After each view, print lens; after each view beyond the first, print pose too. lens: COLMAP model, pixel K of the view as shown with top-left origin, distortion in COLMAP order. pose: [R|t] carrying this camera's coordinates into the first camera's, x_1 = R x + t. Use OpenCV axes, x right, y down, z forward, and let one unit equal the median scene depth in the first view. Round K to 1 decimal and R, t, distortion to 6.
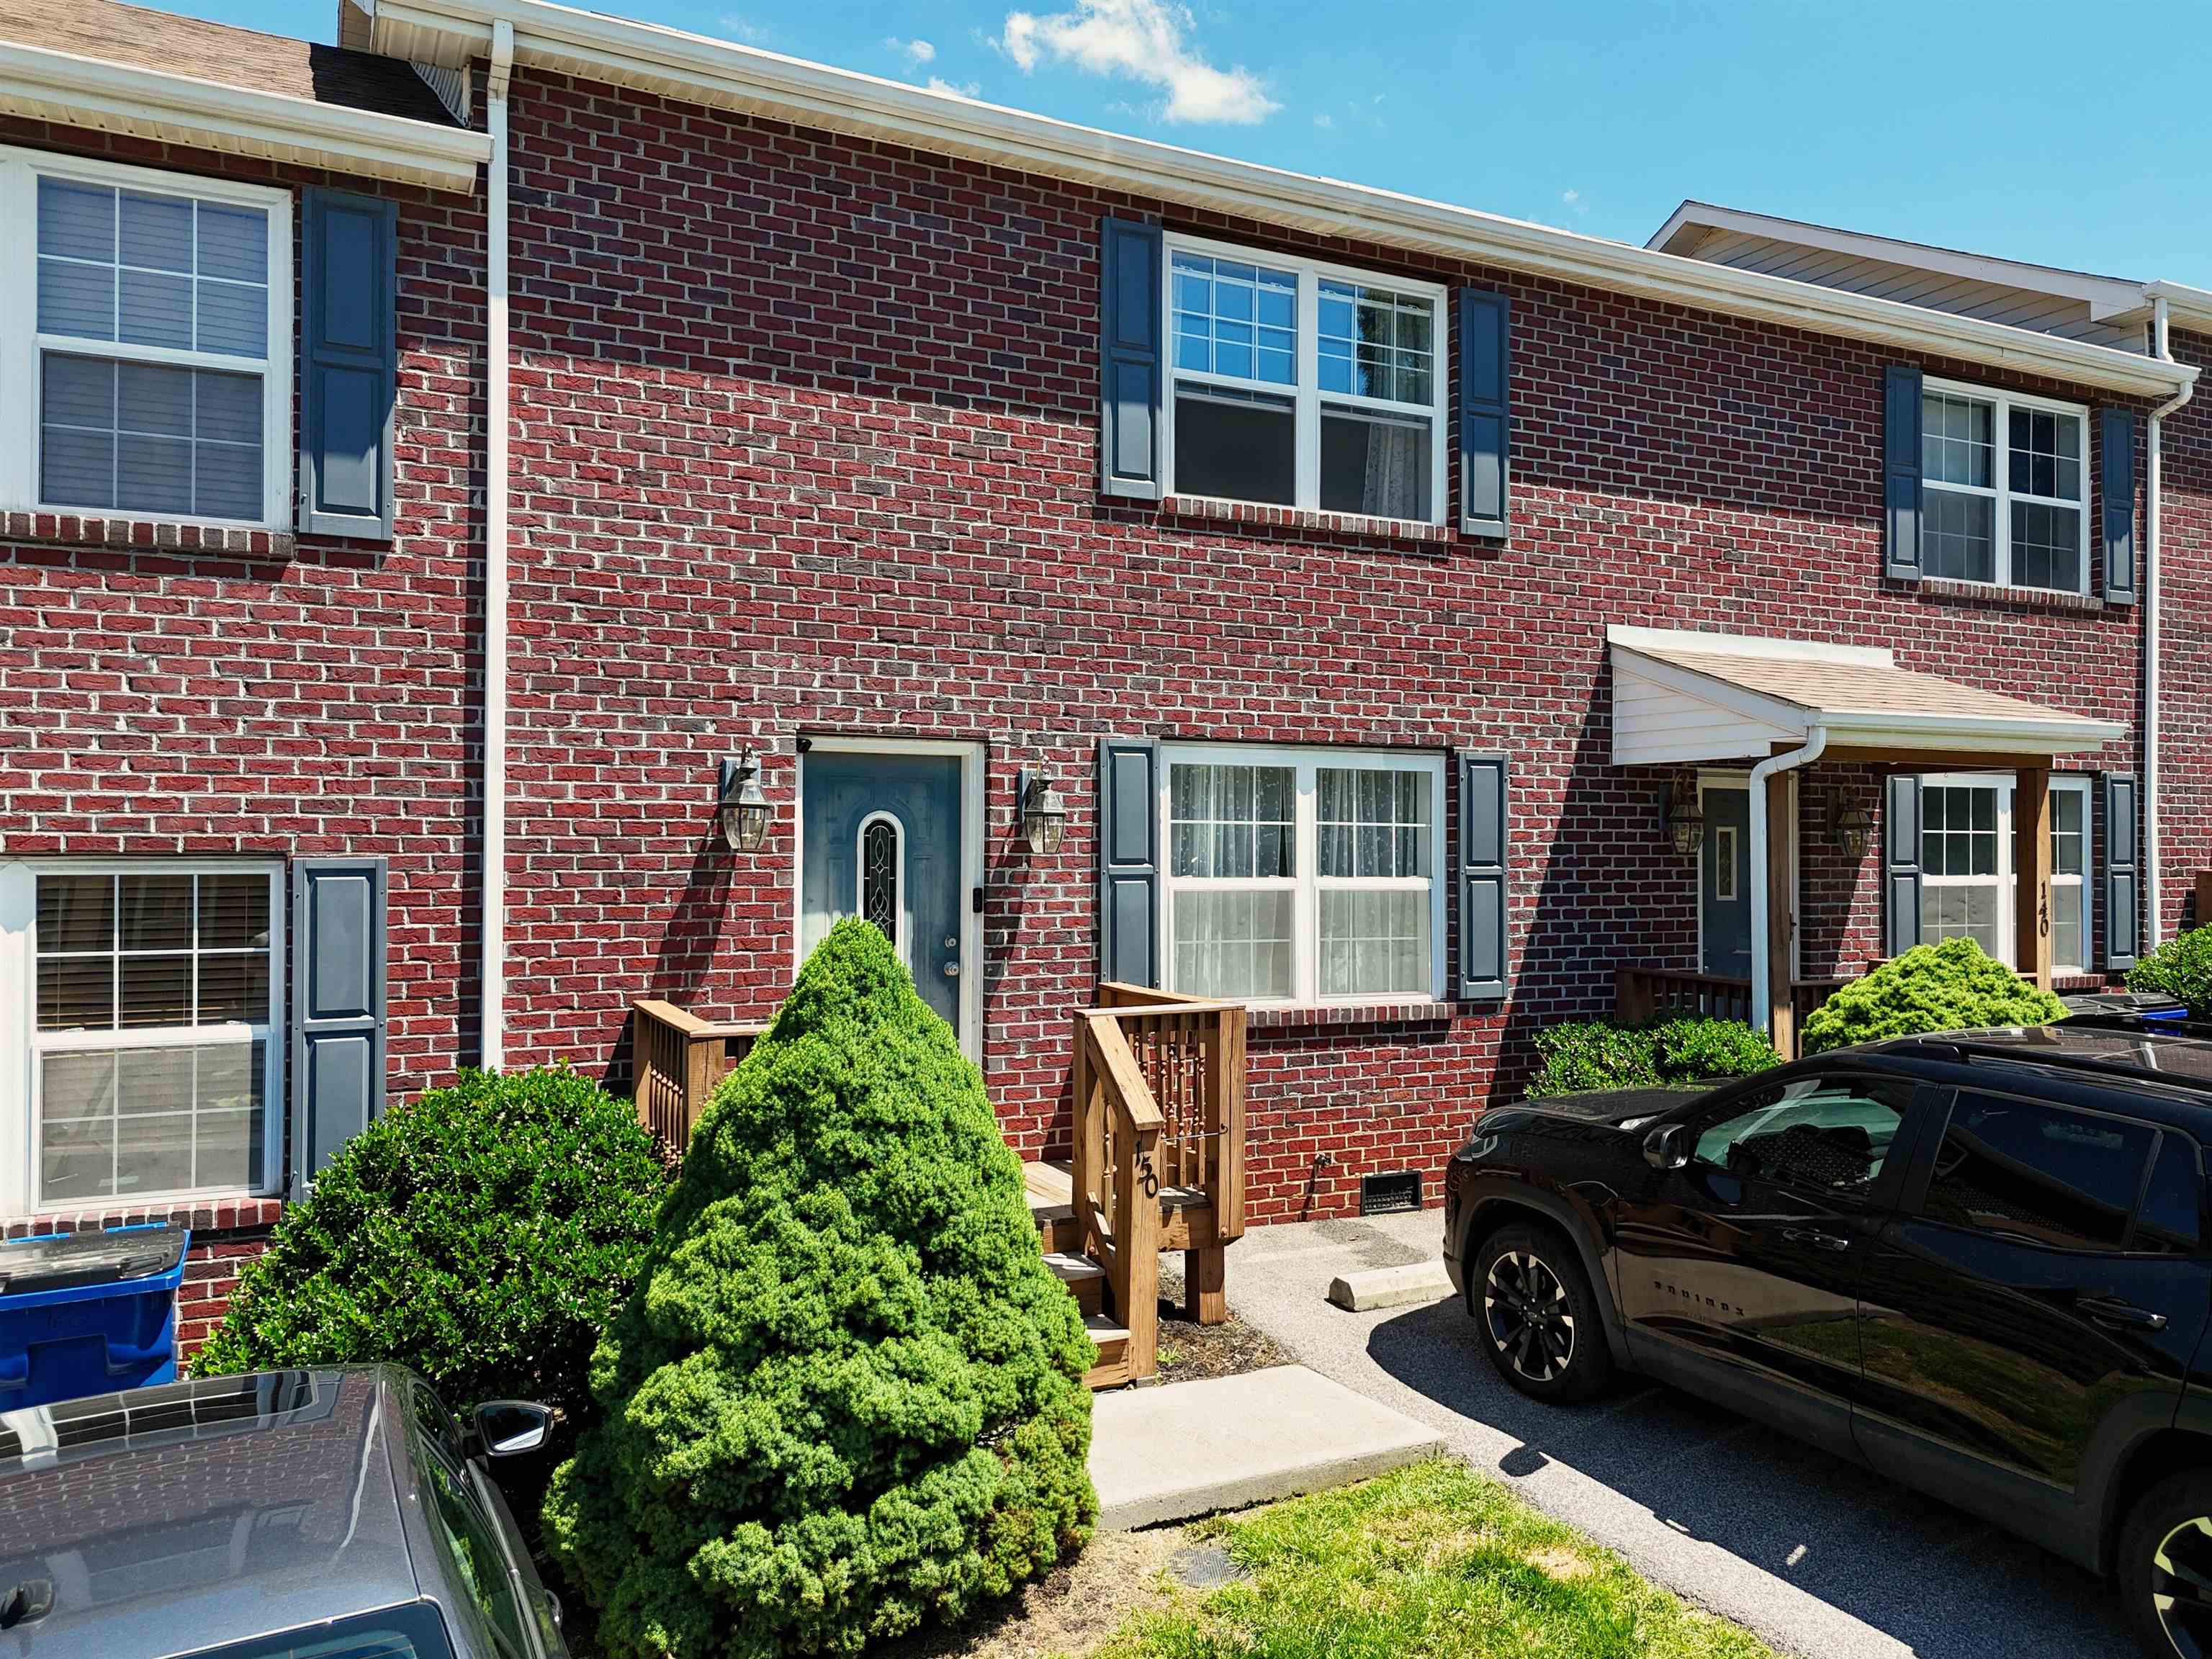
lens RADIAL K [[1639.0, 0, 1116.5], [0, 1639.0, 820.2], [0, 0, 1]] dist [0.067642, -0.065243]
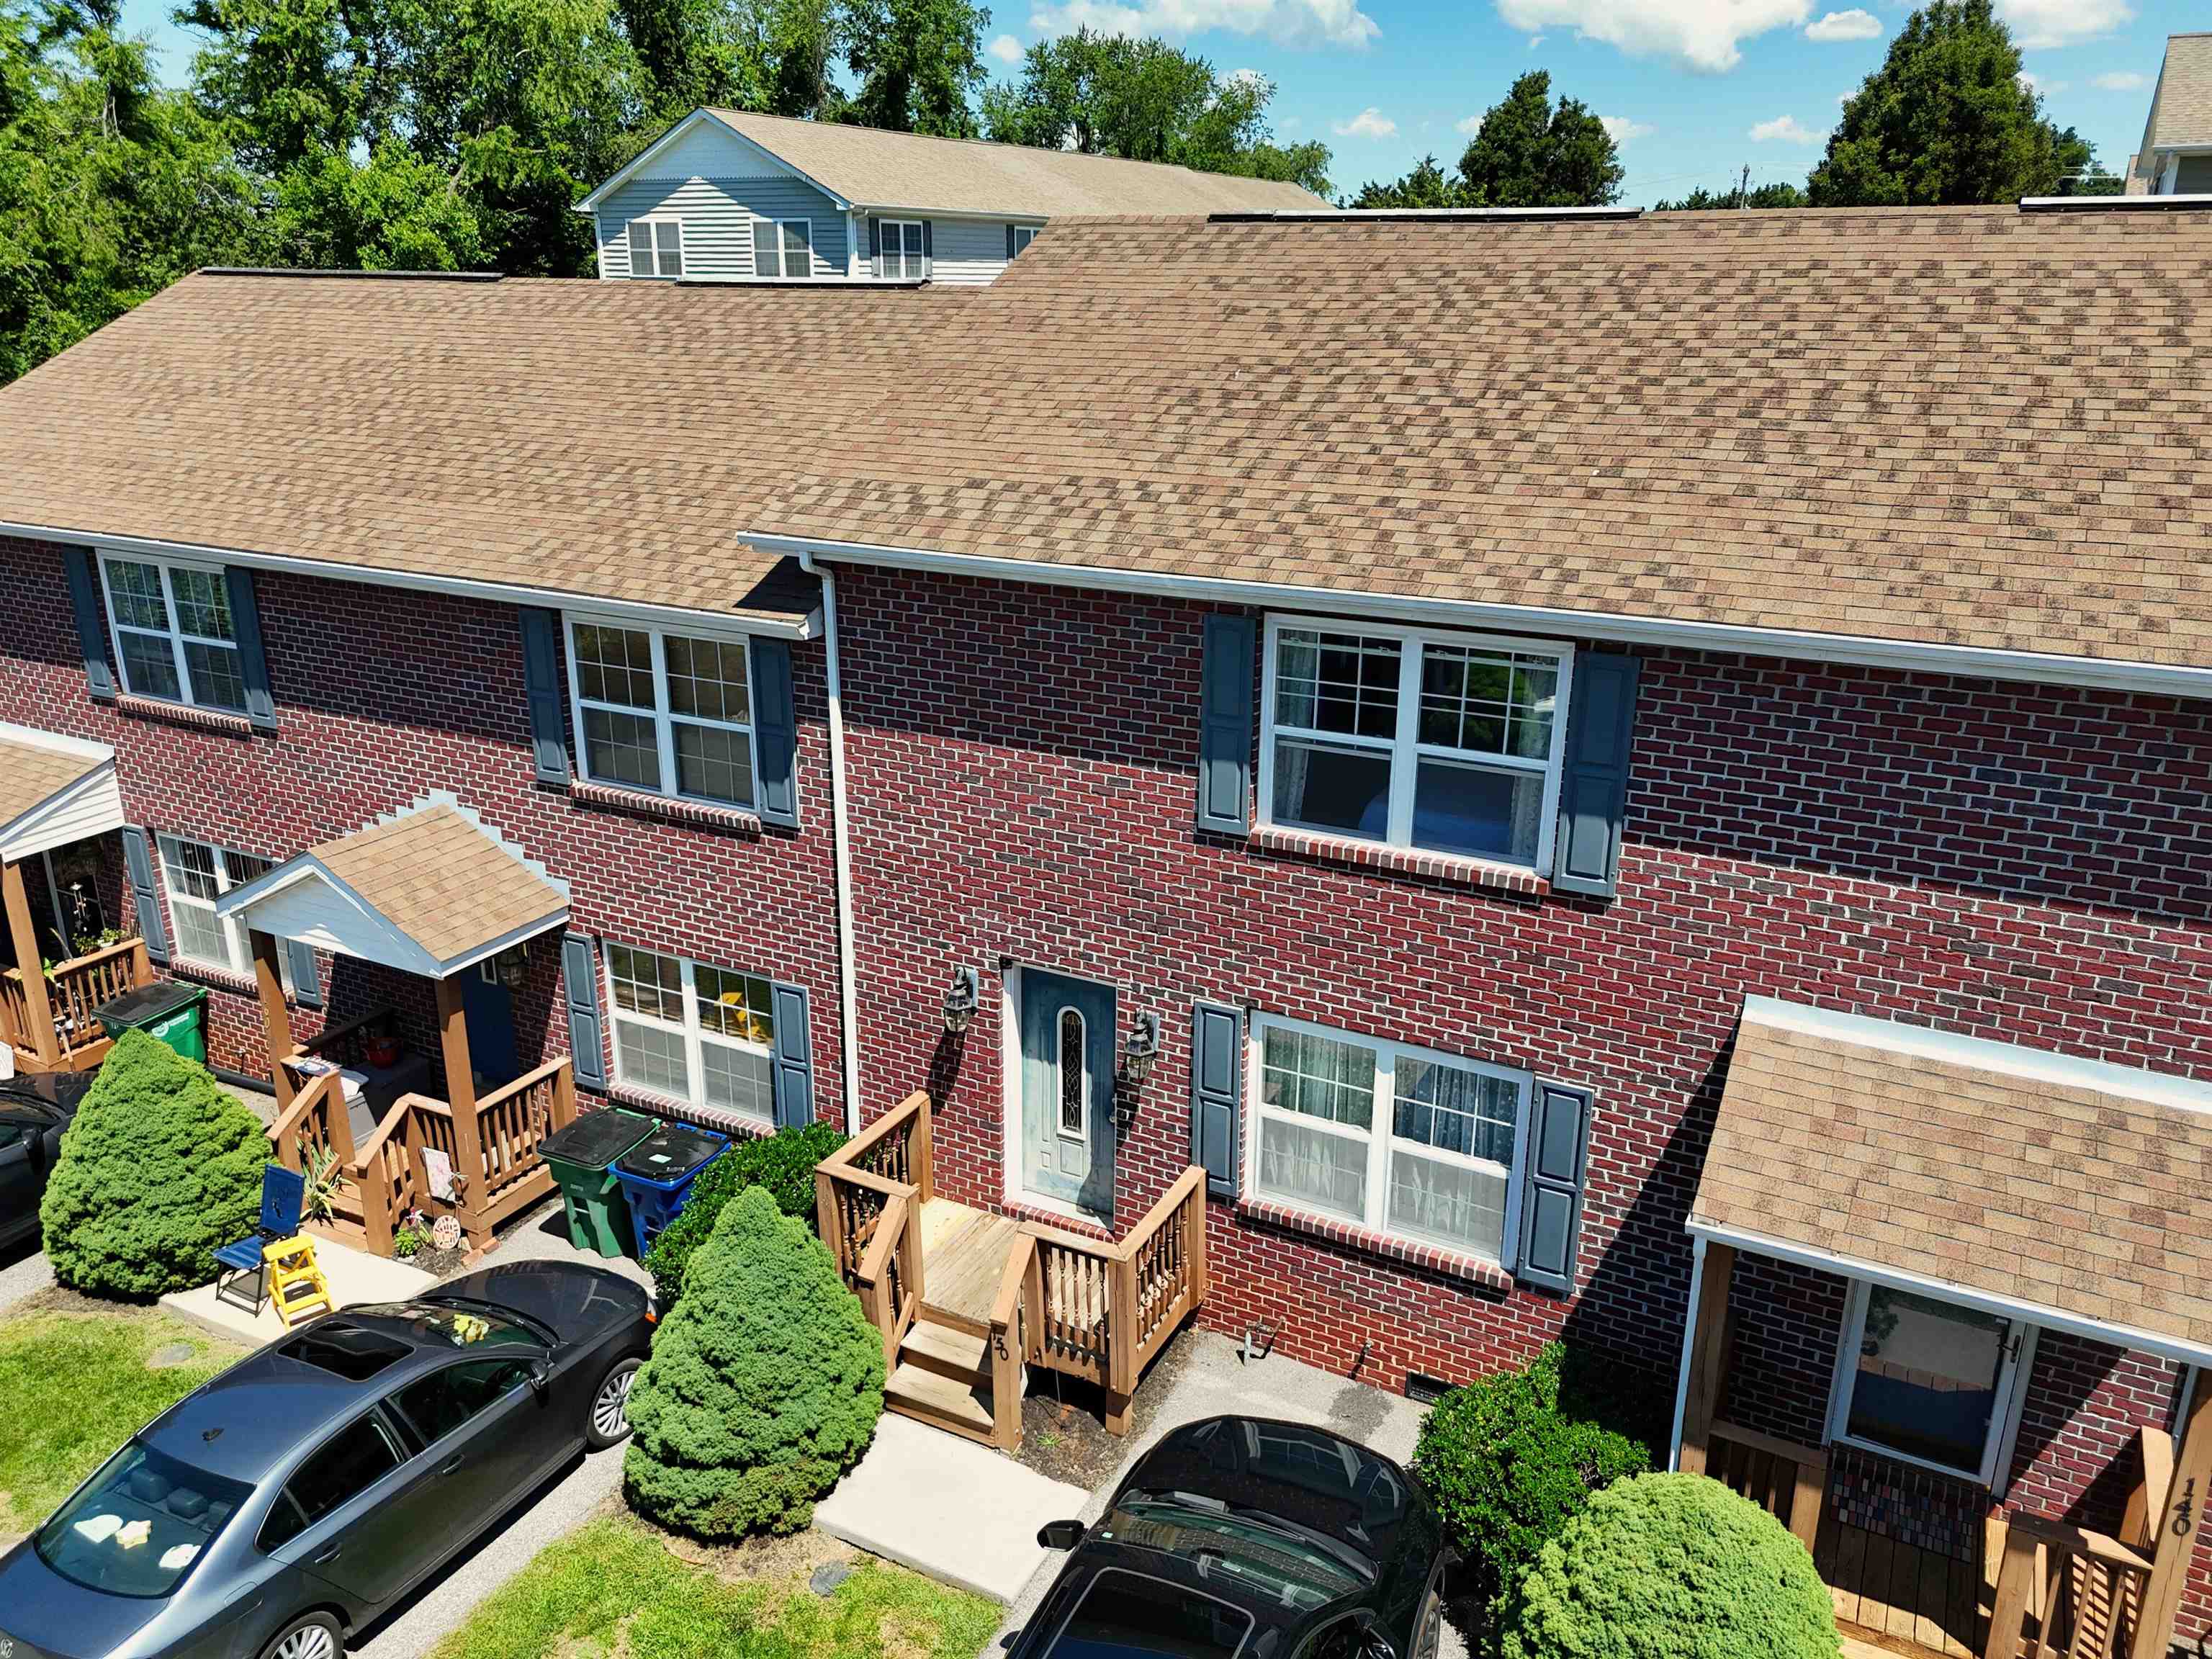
lens RADIAL K [[1639.0, 0, 1103.5], [0, 1639.0, 815.4], [0, 0, 1]] dist [0.067642, -0.065243]
pose [[0.583877, 0.256113, -0.770385, 1.016853], [0.011600, 0.946206, 0.323356, -0.680210], [0.811759, -0.197736, 0.549498, 0.263444]]
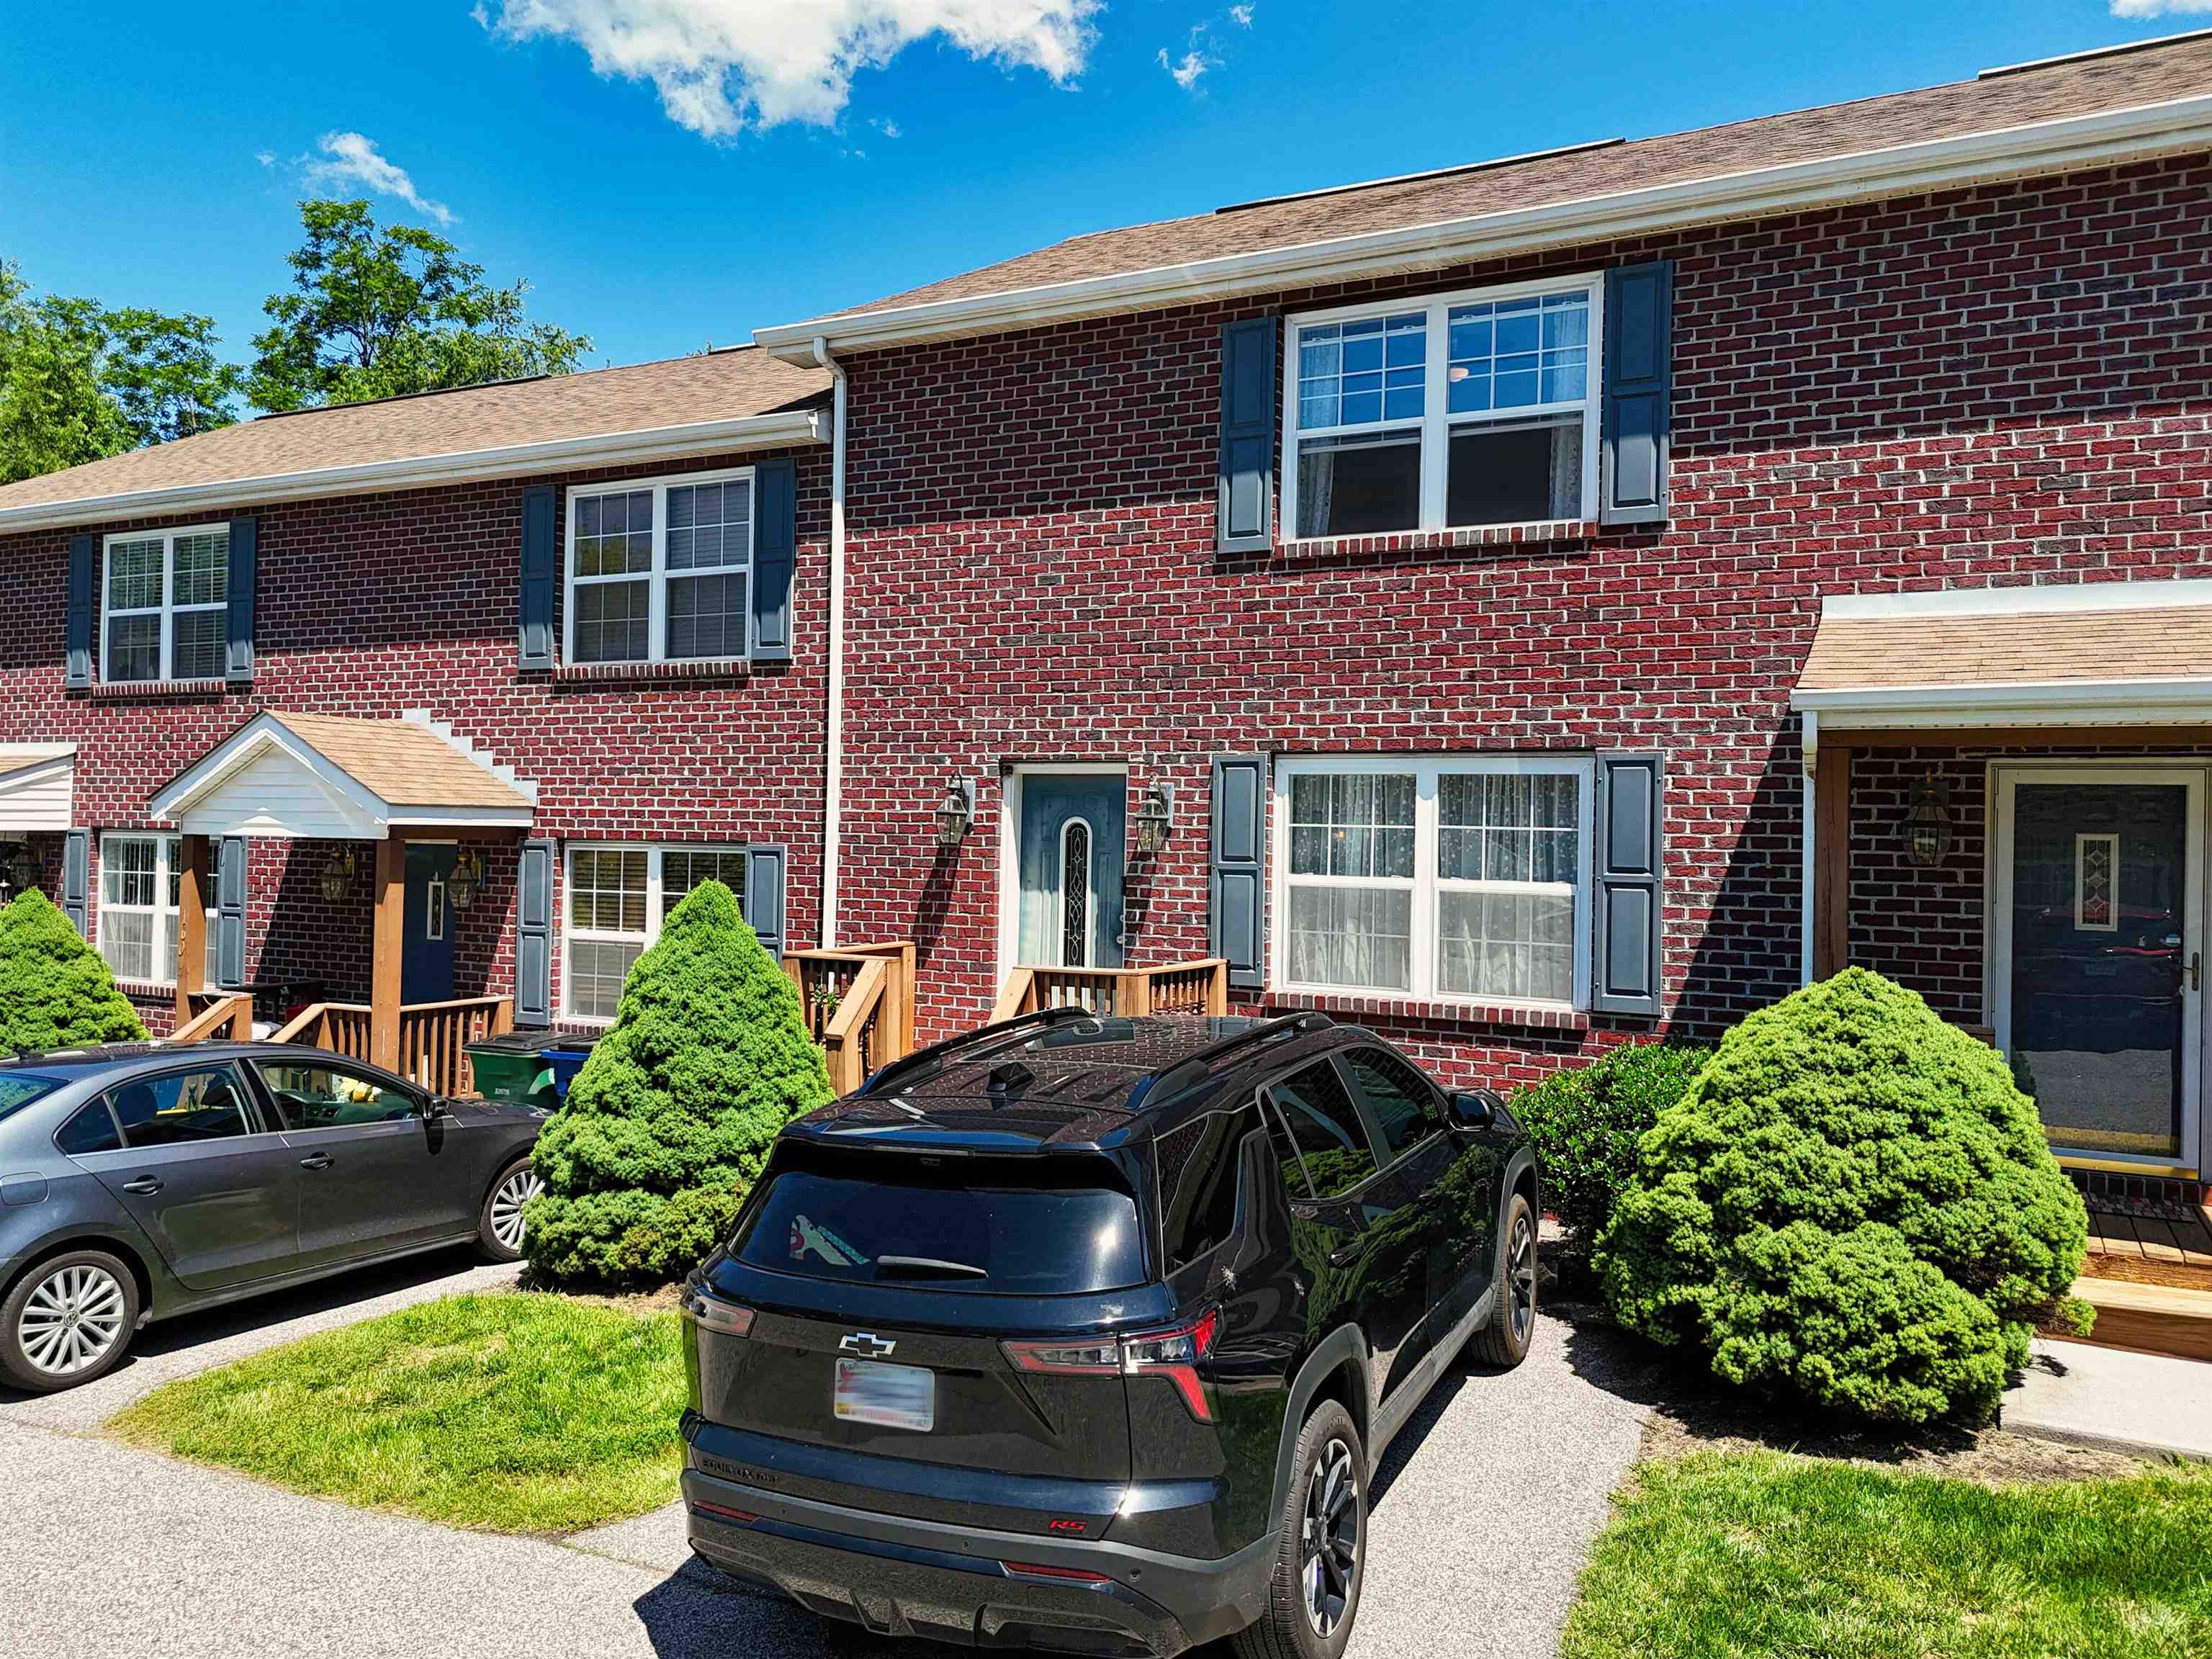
lens RADIAL K [[1639.0, 0, 1105.1], [0, 1639.0, 815.7], [0, 0, 1]] dist [0.067642, -0.065243]
pose [[0.585528, -0.005690, -0.810632, 1.007100], [-0.004085, 0.999942, -0.009969, 0.007055], [0.810642, 0.009149, 0.585471, 0.250185]]
